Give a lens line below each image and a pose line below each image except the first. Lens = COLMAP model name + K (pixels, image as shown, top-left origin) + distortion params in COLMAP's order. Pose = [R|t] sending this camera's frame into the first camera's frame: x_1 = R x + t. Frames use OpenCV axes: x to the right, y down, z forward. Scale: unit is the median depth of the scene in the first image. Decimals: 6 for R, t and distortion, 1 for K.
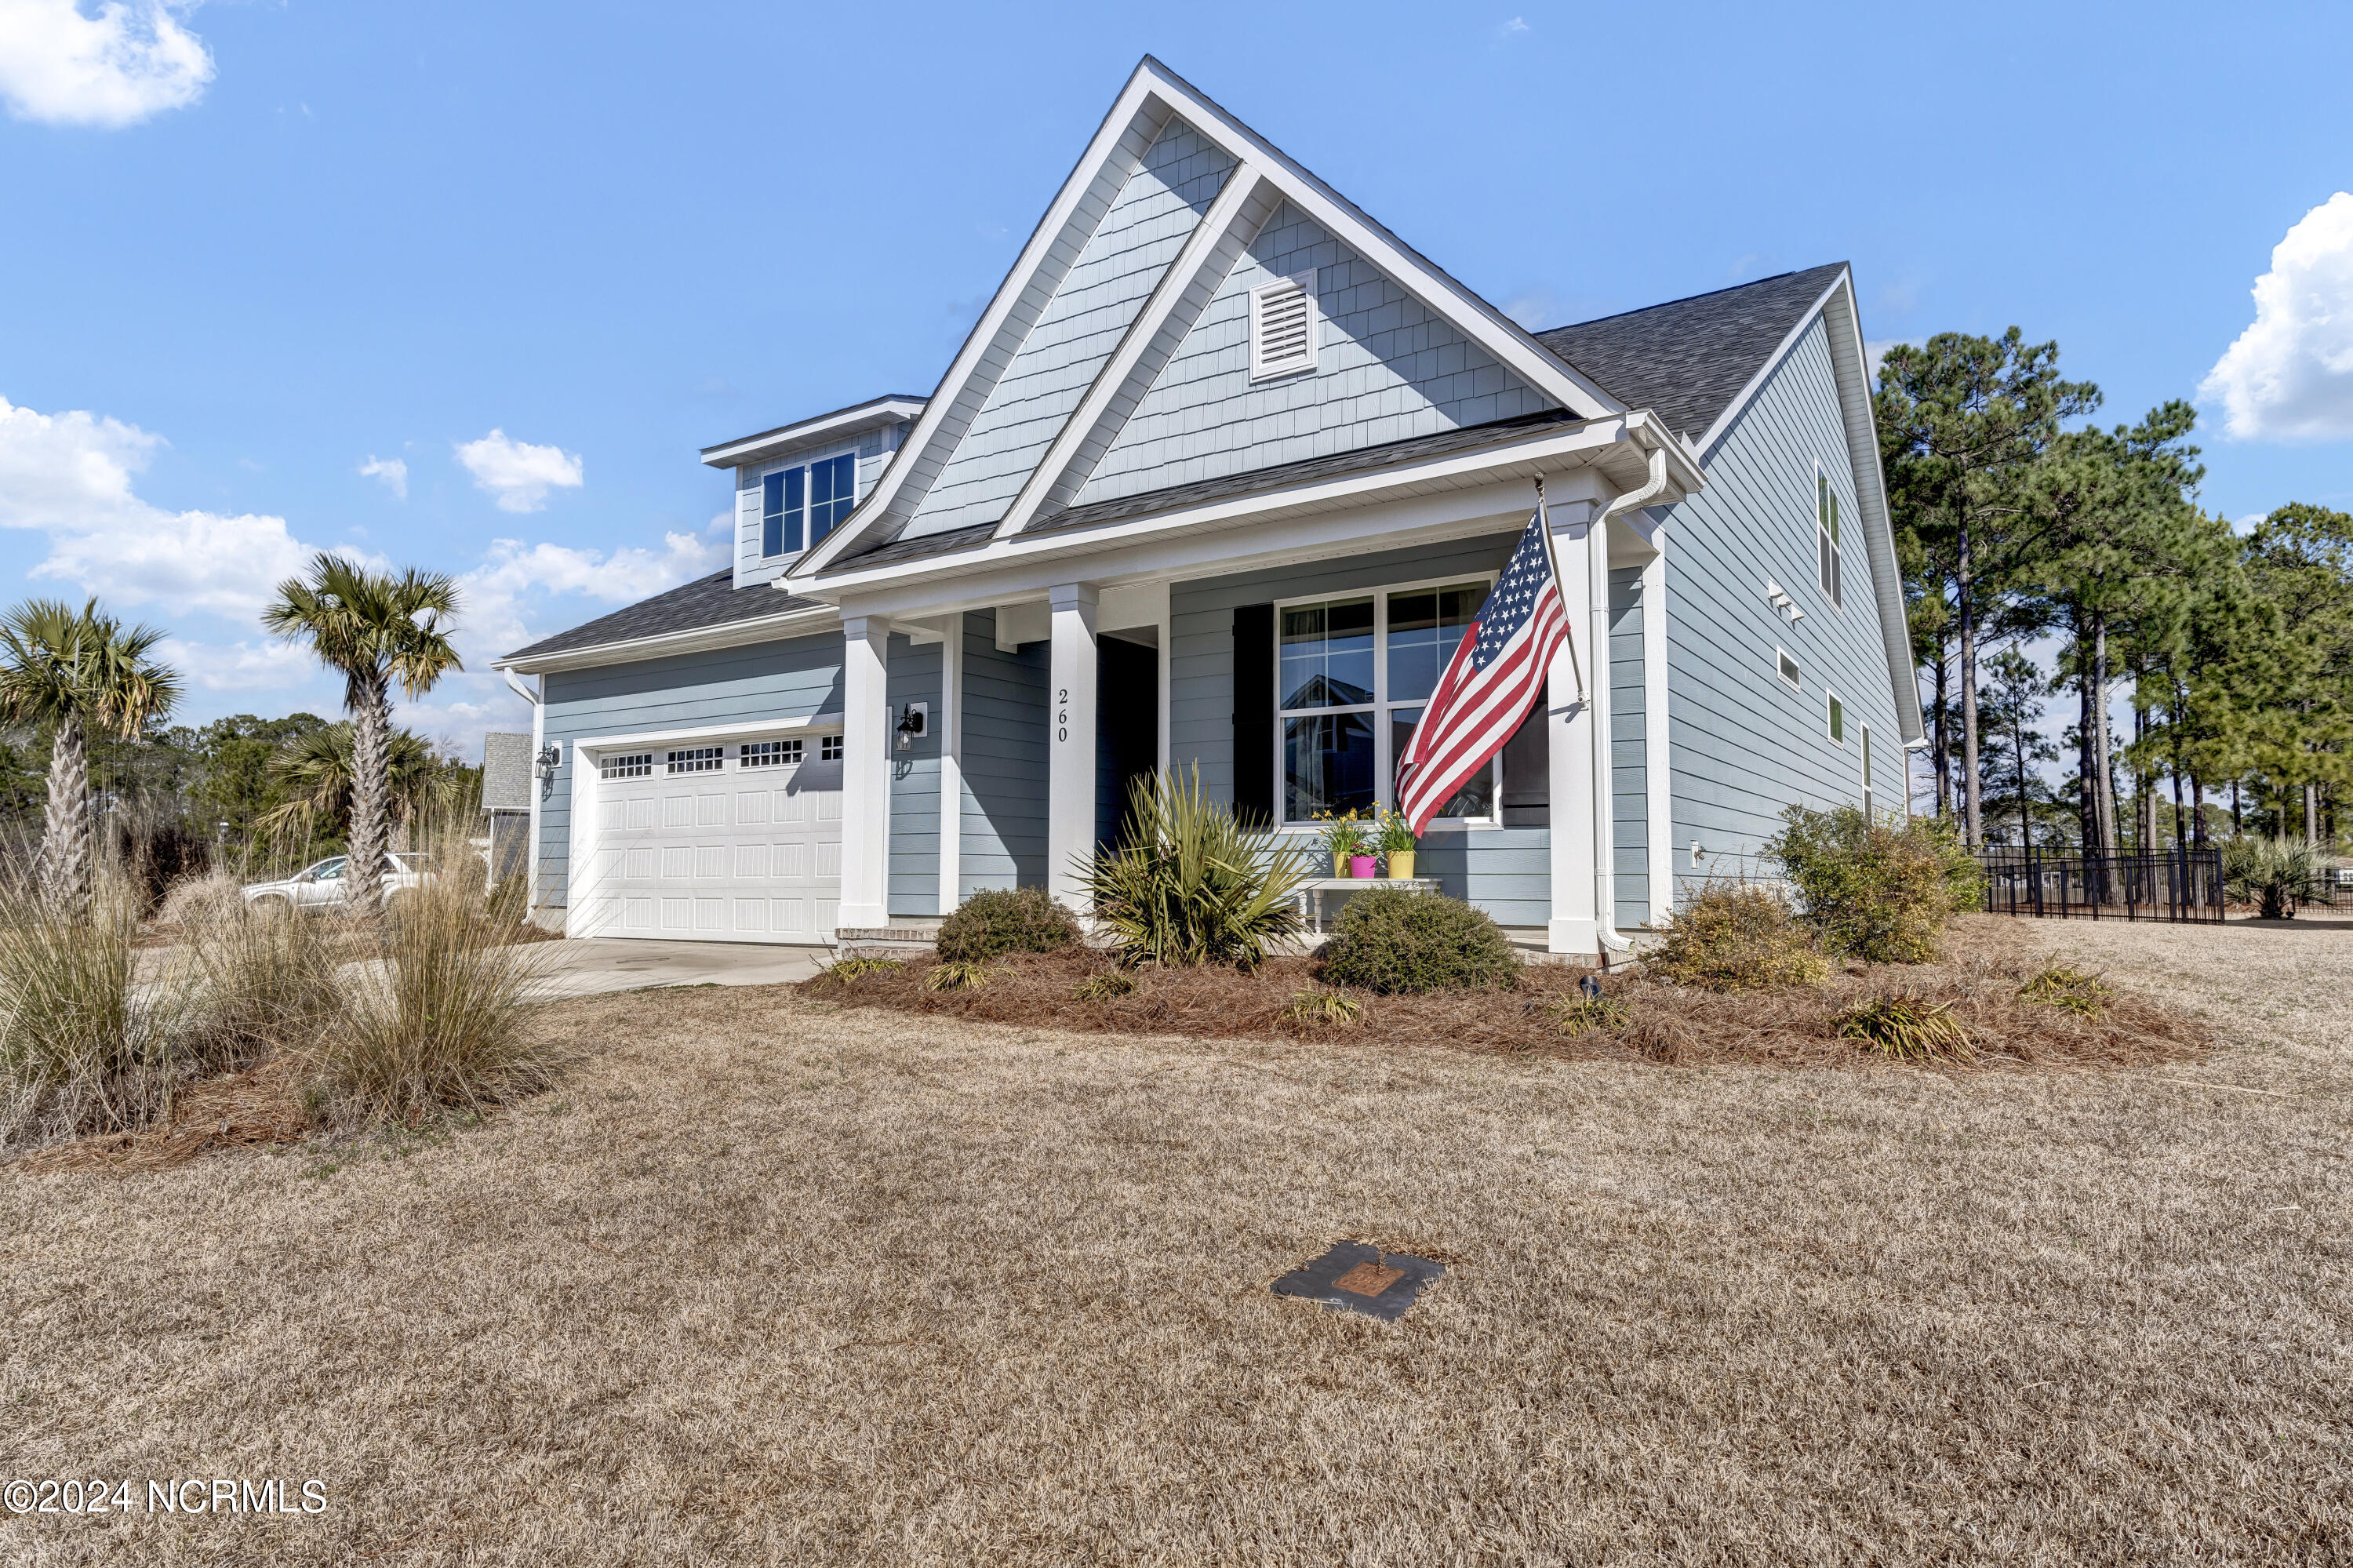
lens RADIAL K [[1300.1, 0, 1176.5], [0, 1300.1, 784.0], [0, 0, 1]] dist [-0.006449, -0.000261]
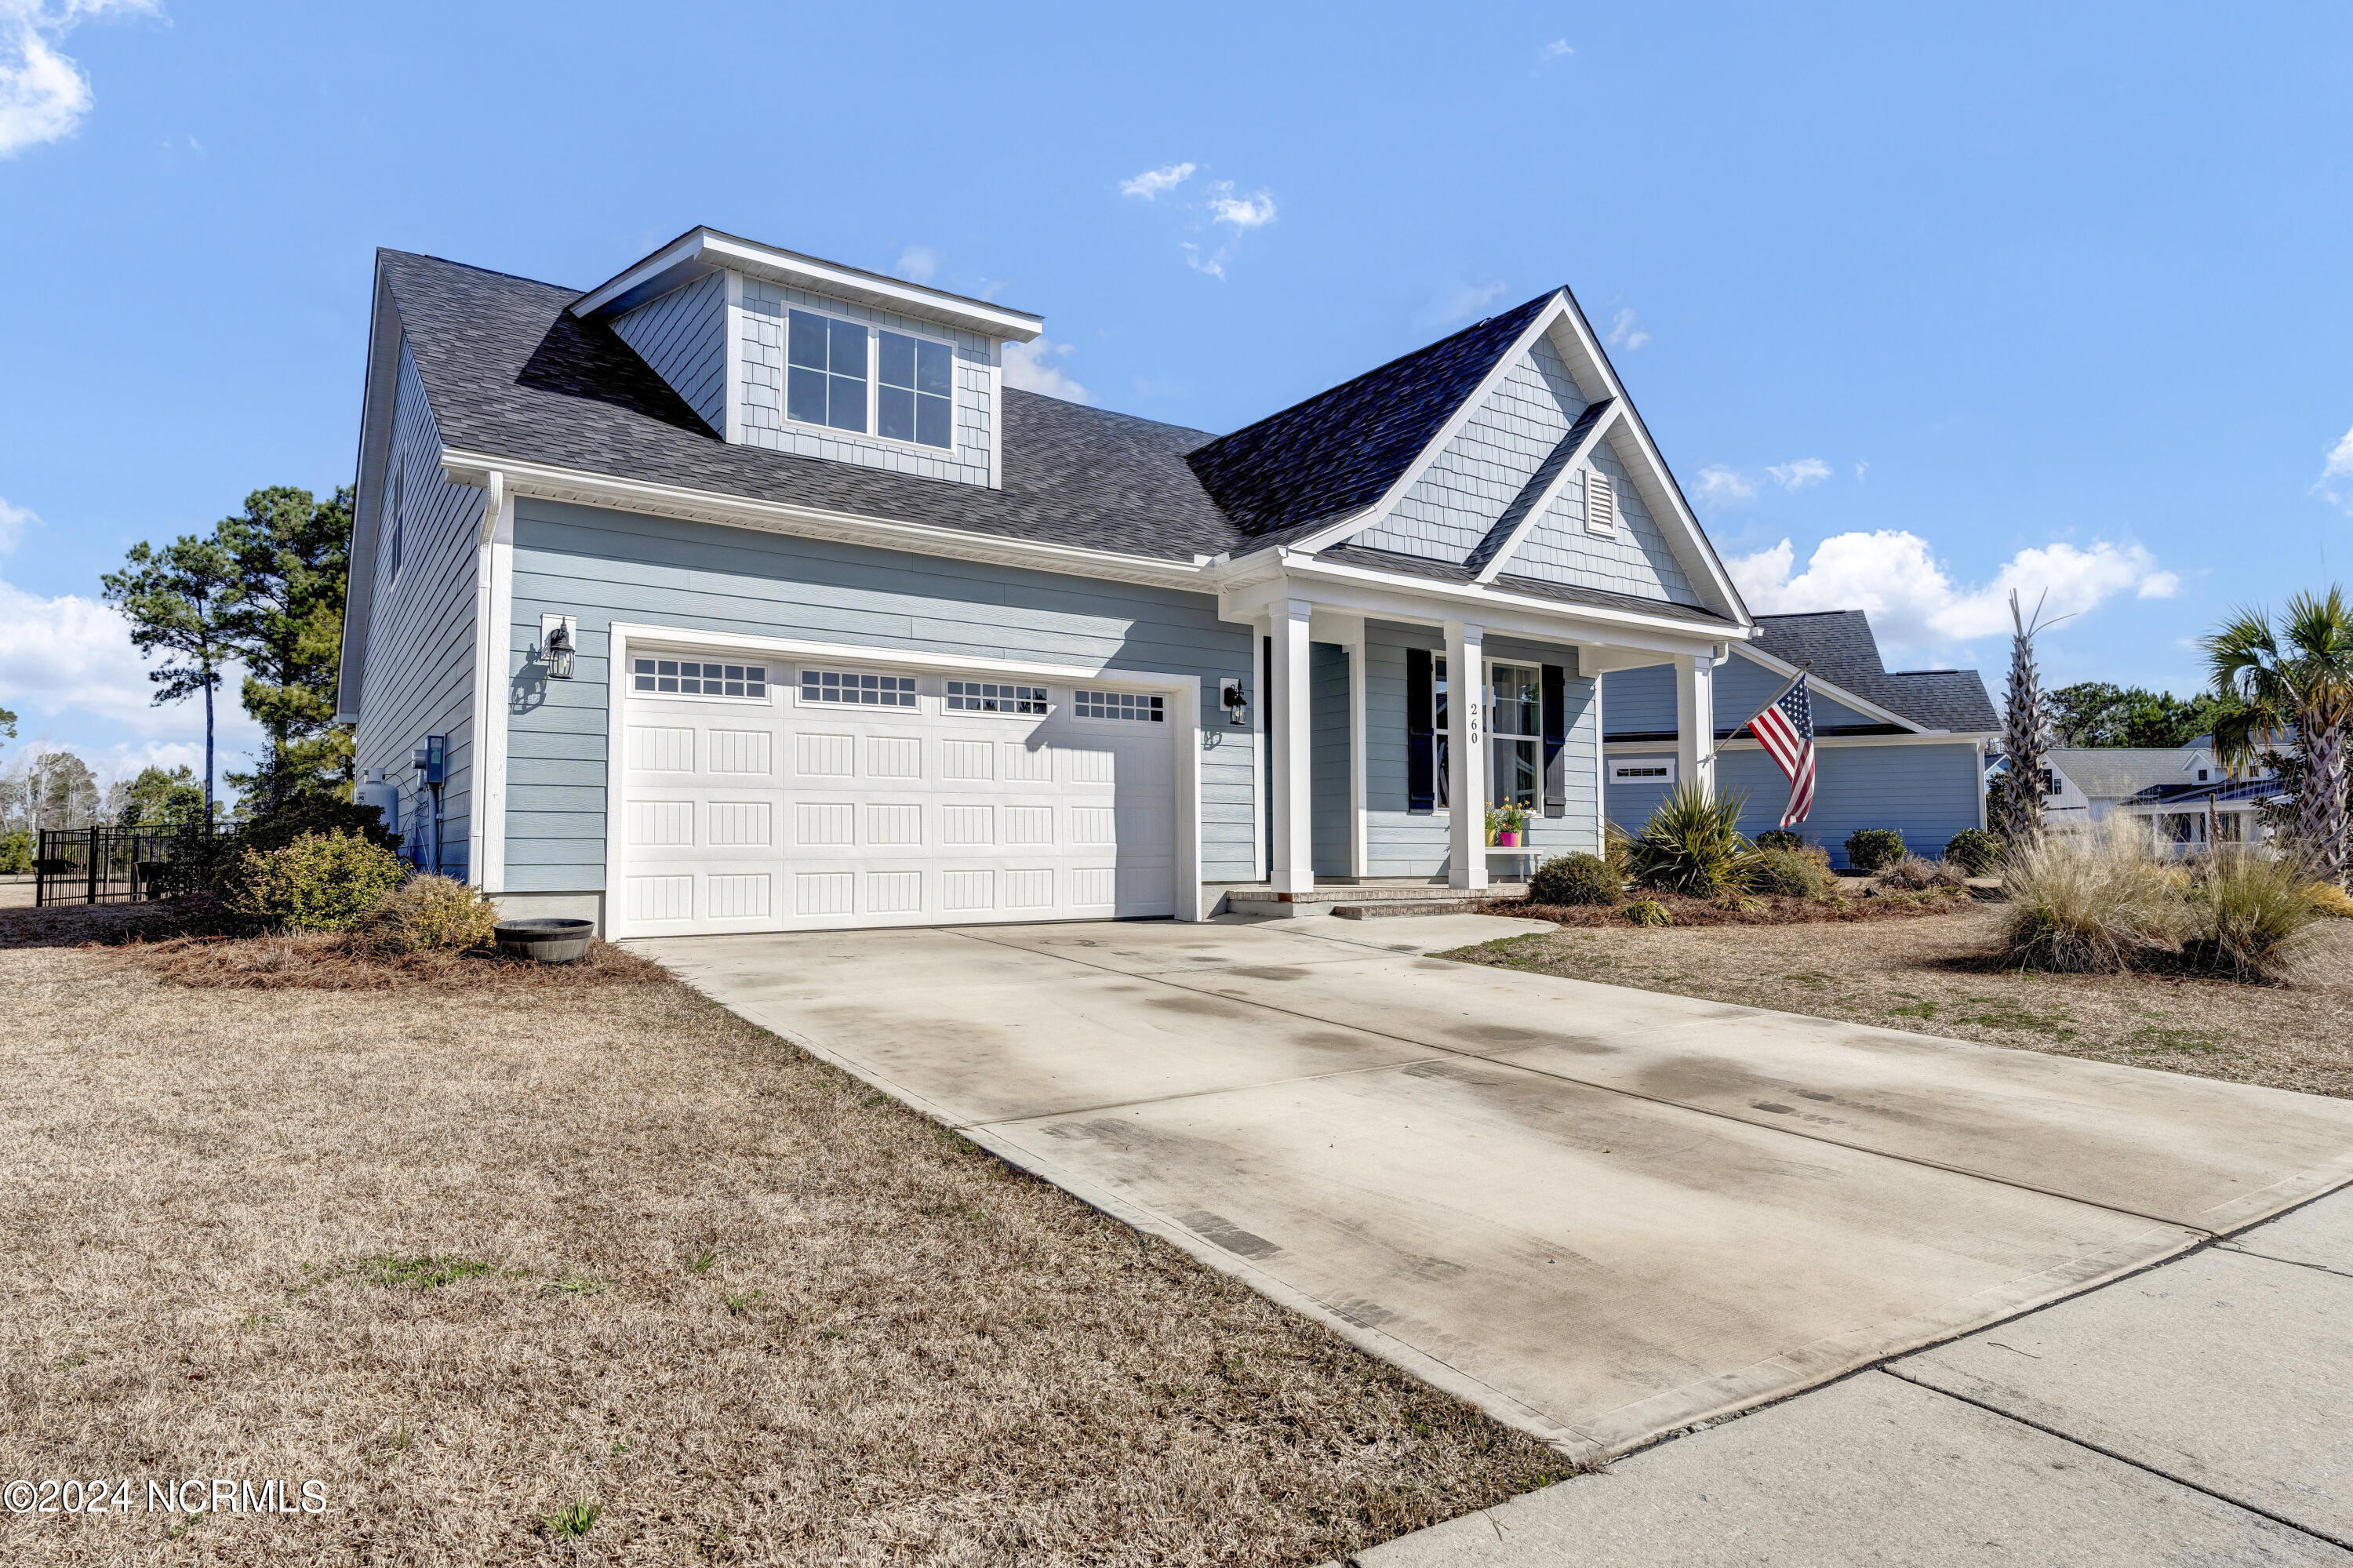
lens RADIAL K [[1300.1, 0, 1176.5], [0, 1300.1, 784.0], [0, 0, 1]] dist [-0.006449, -0.000261]
pose [[0.365336, 0.049600, 0.929553, -1.313636], [-0.063212, 0.997596, -0.028386, 0.060601], [-0.928727, -0.048389, 0.367593, 0.727073]]
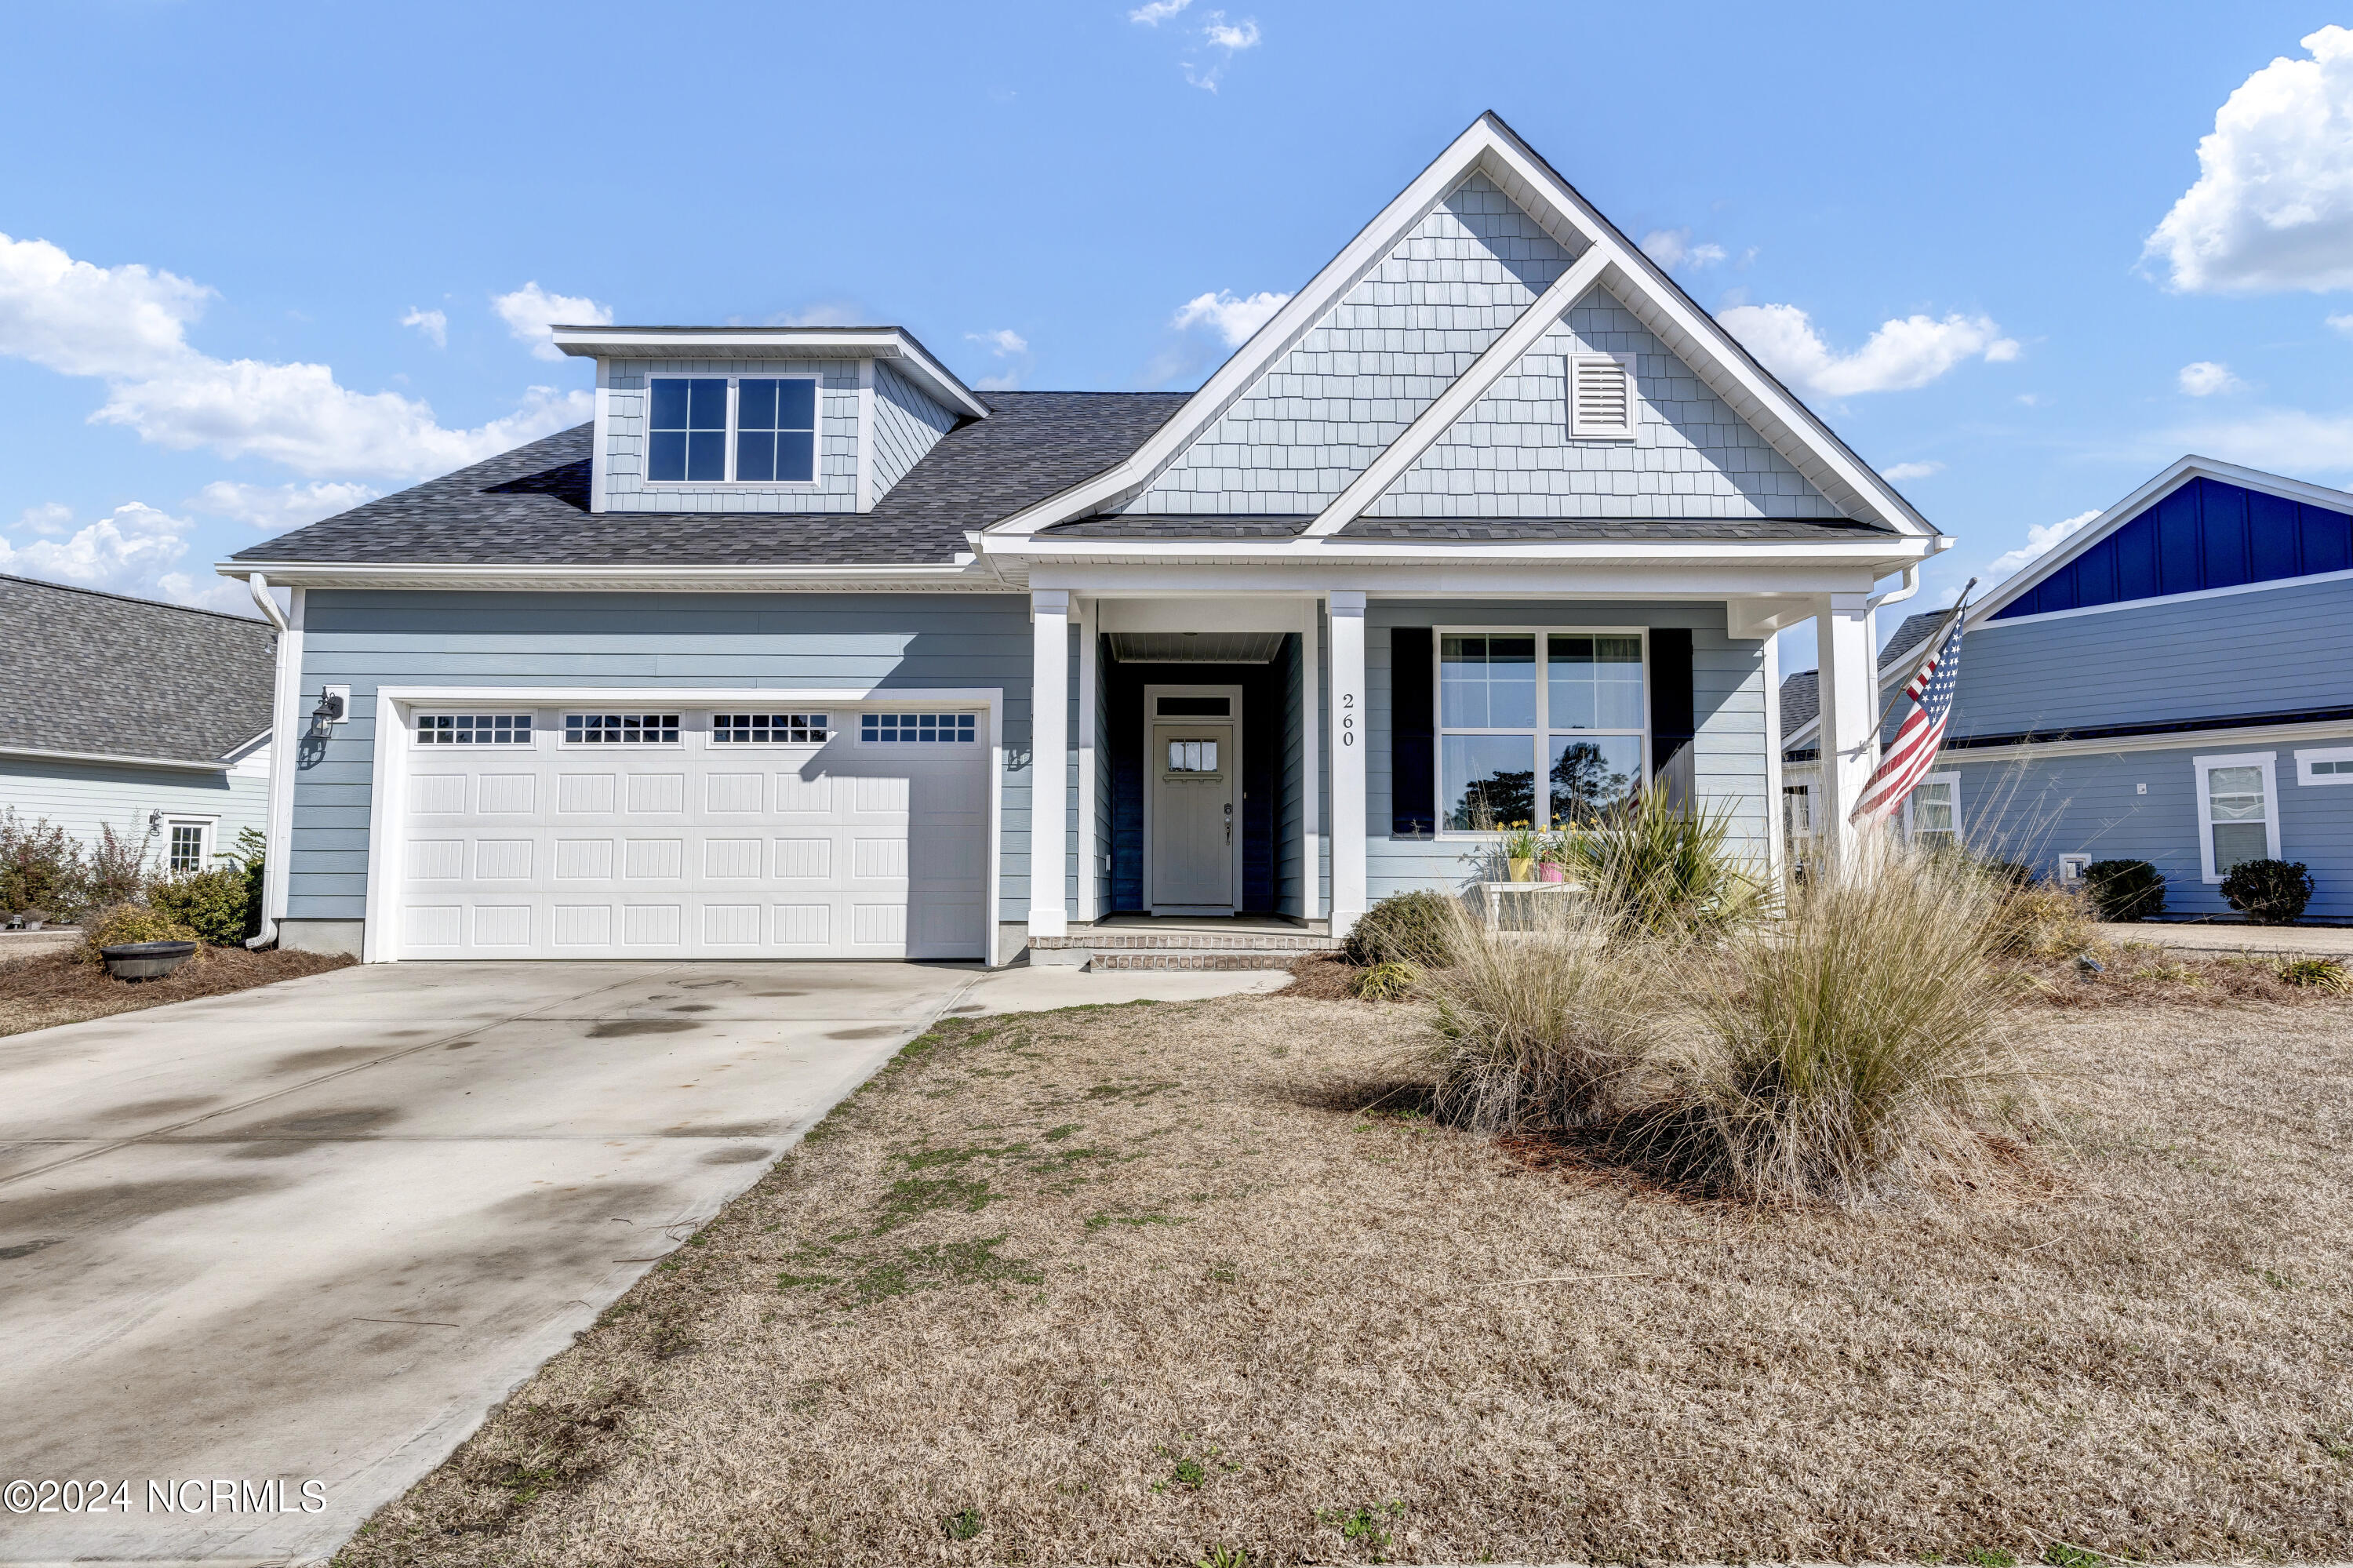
lens RADIAL K [[1300.1, 0, 1176.5], [0, 1300.1, 784.0], [0, 0, 1]] dist [-0.006449, -0.000261]
pose [[0.827254, 0.044666, 0.560050, -0.698830], [-0.042544, 0.998953, -0.016829, 0.018072], [-0.560215, -0.009905, 0.828288, 0.218787]]
